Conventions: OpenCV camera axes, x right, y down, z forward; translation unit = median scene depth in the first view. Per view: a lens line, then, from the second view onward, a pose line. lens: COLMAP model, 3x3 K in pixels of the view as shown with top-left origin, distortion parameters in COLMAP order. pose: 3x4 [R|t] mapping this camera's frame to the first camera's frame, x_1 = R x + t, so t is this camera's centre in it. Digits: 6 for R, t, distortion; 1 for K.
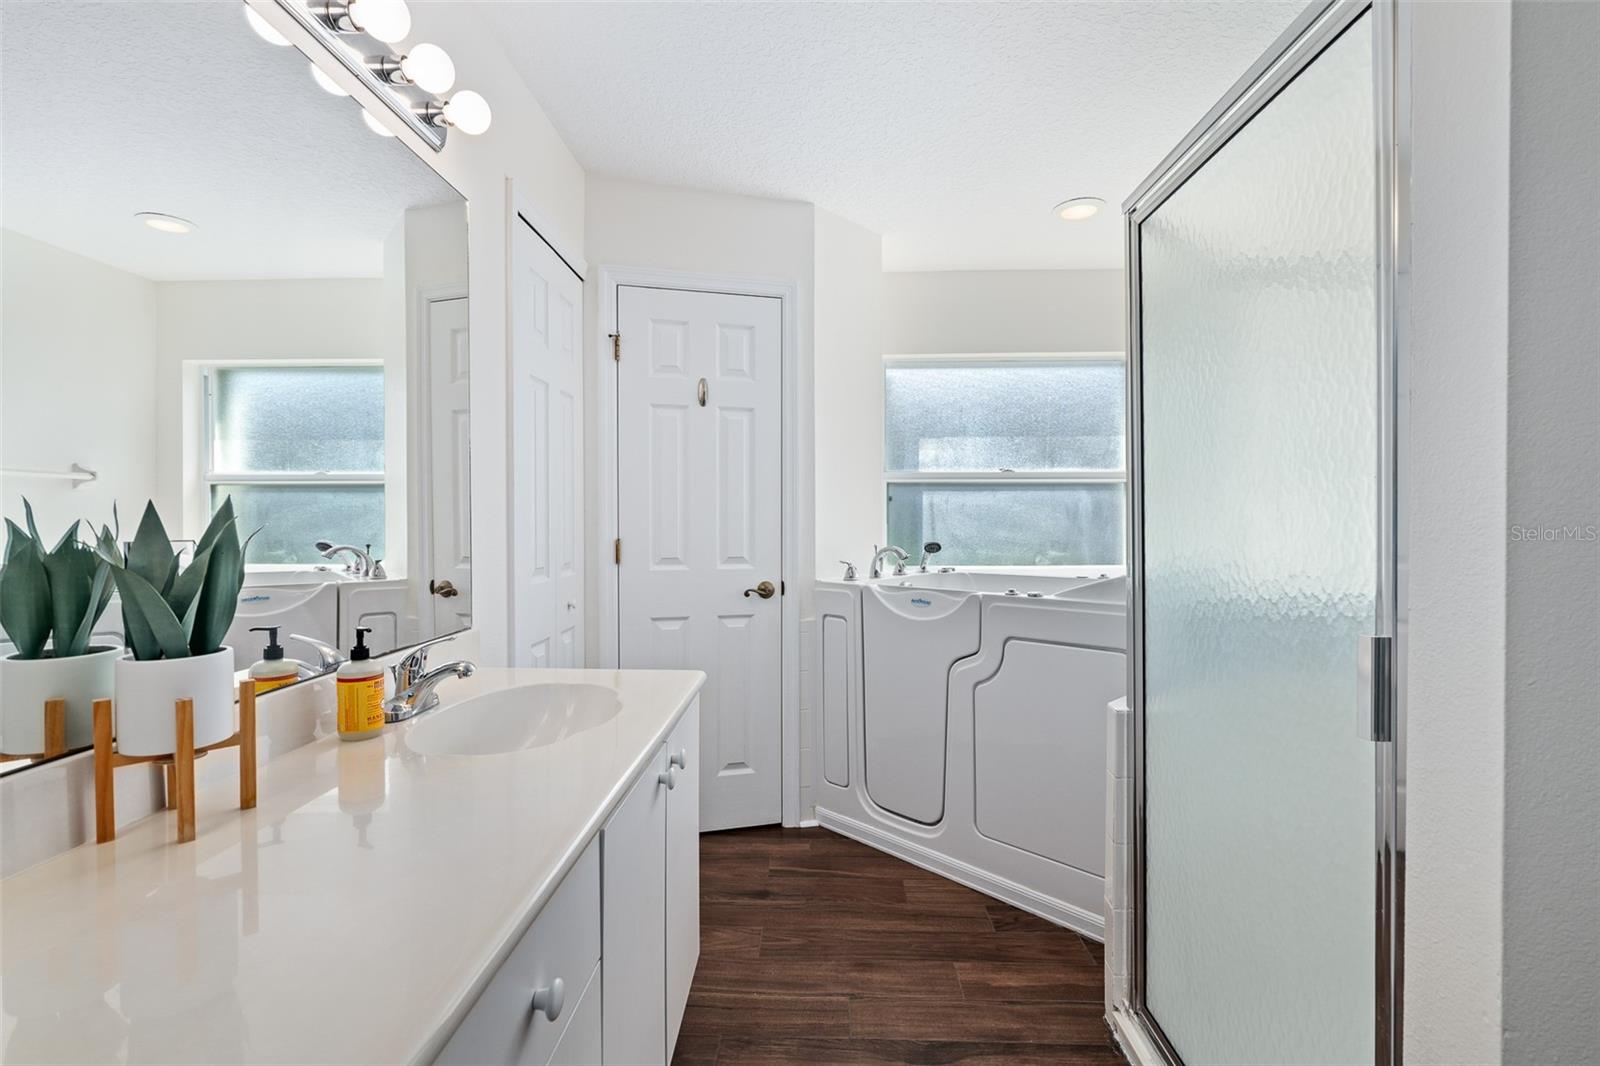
lens RADIAL K [[724.4, 0, 801.2], [0, 724.4, 530.0], [0, 0, 1]] dist [-0.005678, 0.000912]
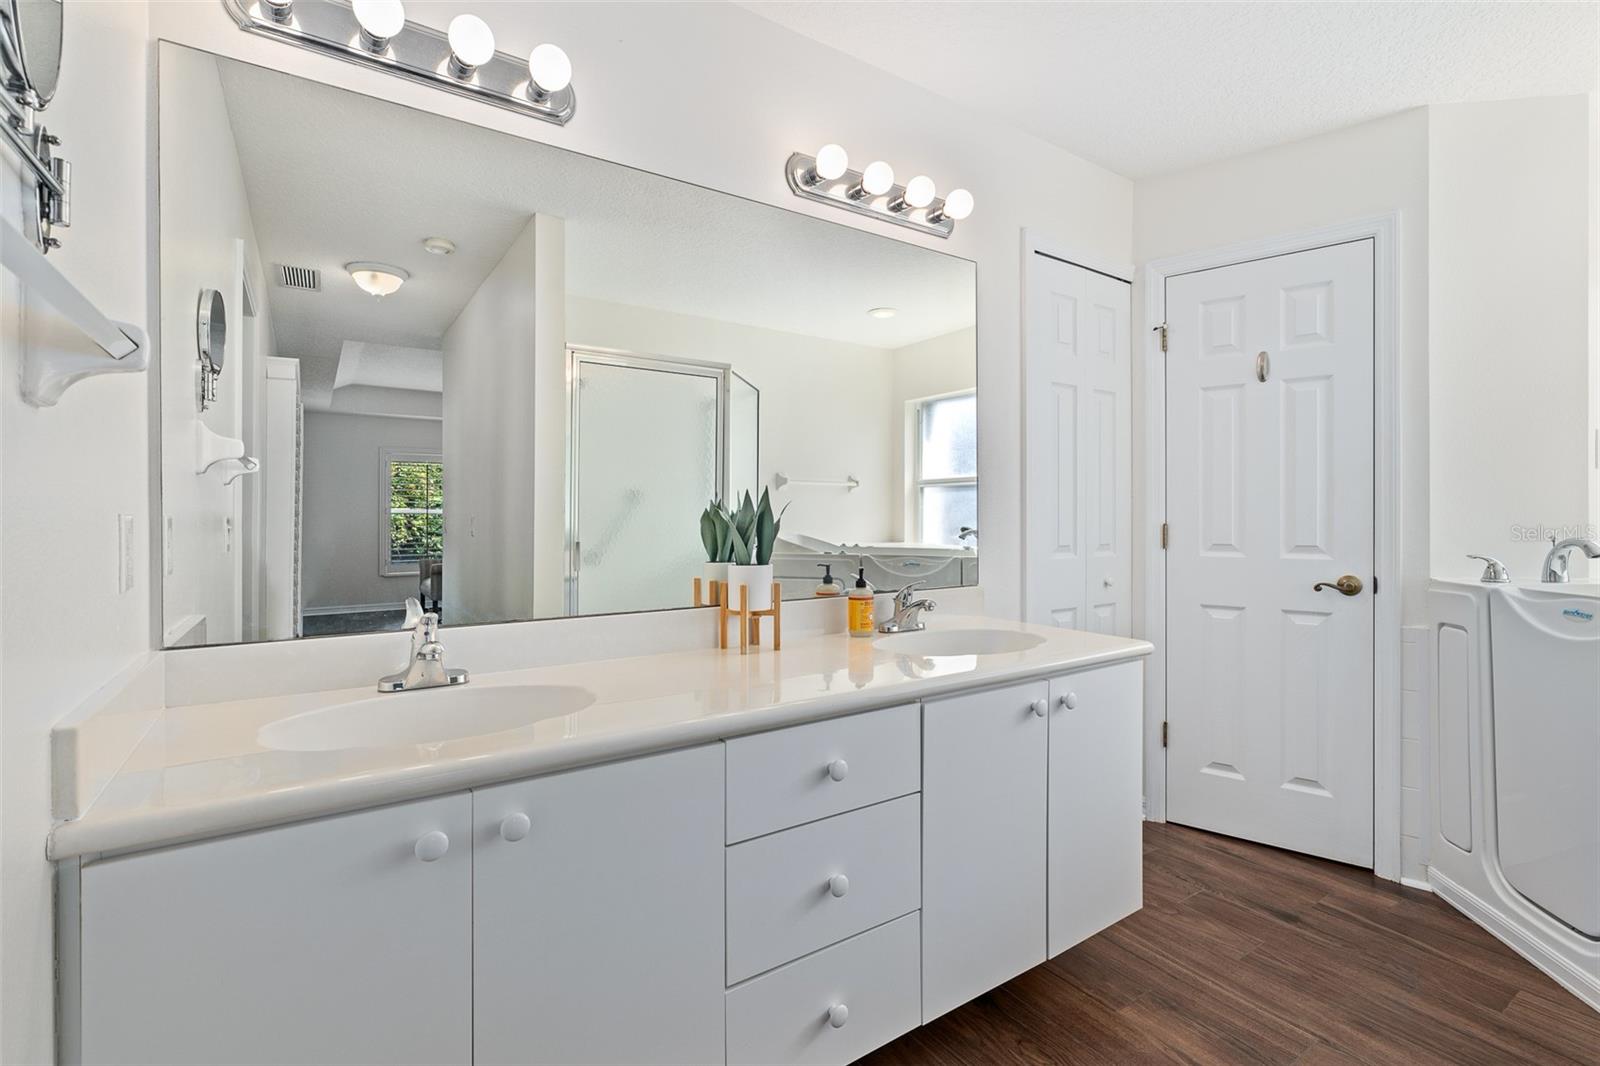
lens RADIAL K [[728.4, 0, 795.0], [0, 728.4, 518.1], [0, 0, 1]] dist [-0.002671, 0.000379]
pose [[0.579635, -0.000815, -0.814876, 0.302237], [-0.010534, 0.999908, -0.008493, 0.019651], [0.814808, 0.013506, 0.579573, -0.028517]]
